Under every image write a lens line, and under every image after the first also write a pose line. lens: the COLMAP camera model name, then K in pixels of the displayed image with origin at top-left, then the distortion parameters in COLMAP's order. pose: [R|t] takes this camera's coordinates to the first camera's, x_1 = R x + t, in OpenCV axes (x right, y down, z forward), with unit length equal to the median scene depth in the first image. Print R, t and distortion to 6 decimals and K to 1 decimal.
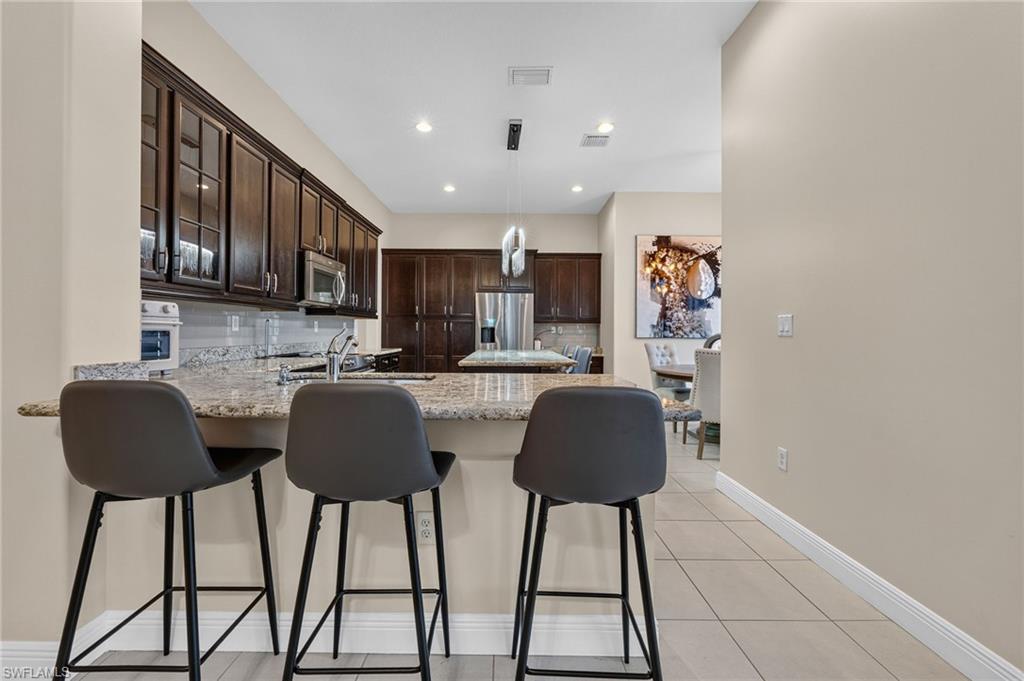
lens RADIAL K [[425.2, 0, 506.3], [0, 425.2, 328.7], [0, 0, 1]] dist [-0.000357, -0.000011]
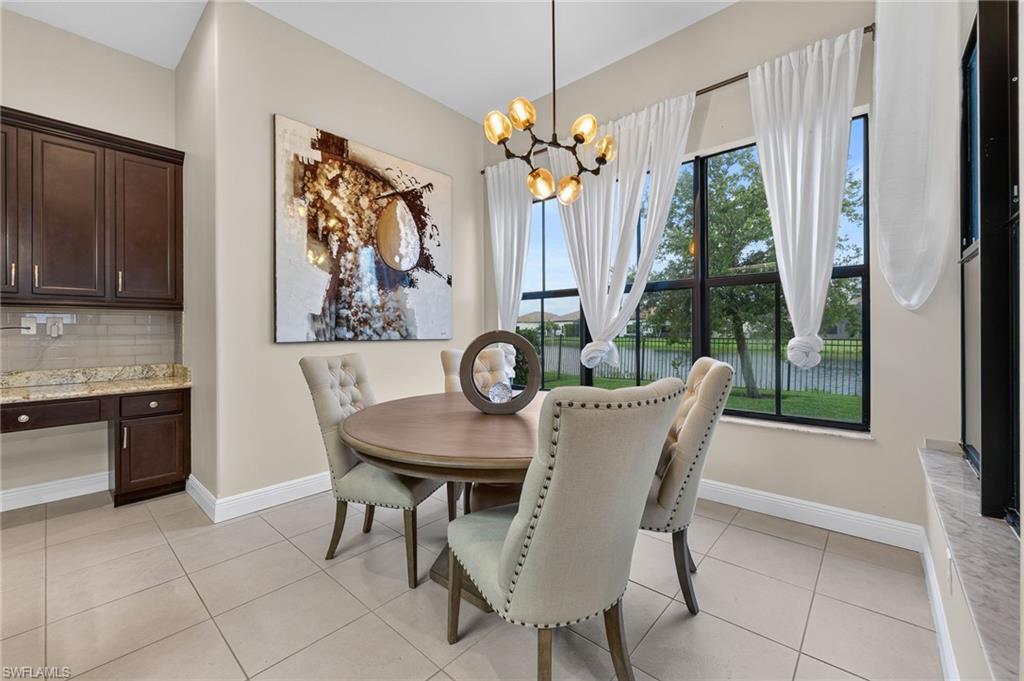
lens RADIAL K [[415.6, 0, 508.6], [0, 415.6, 332.1], [0, 0, 1]] dist [-0.000541, 0.000147]
pose [[0.665642, -0.011980, 0.746175, 0.142414], [0.002147, 0.999898, 0.014139, 0.004610], [-0.746268, -0.007809, 0.665600, 0.526477]]
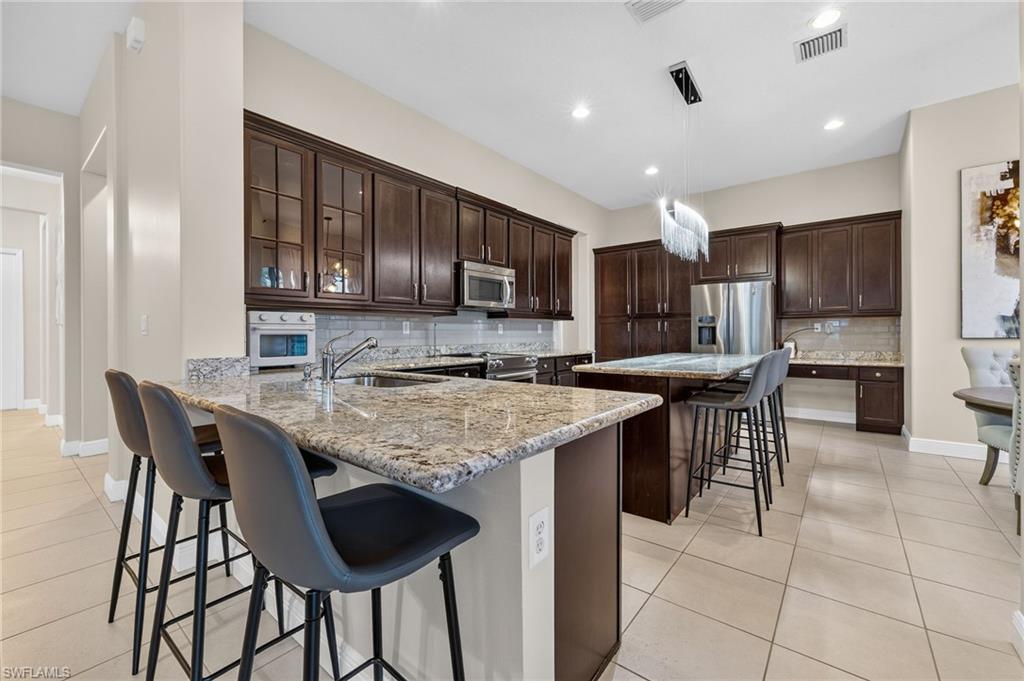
lens RADIAL K [[415.6, 0, 508.6], [0, 415.6, 332.1], [0, 0, 1]] dist [-0.000541, 0.000147]
pose [[0.779258, -0.012475, -0.626579, 0.172509], [0.015829, 0.999875, -0.000221, 0.002602], [0.626503, -0.009746, 0.779358, 0.131491]]
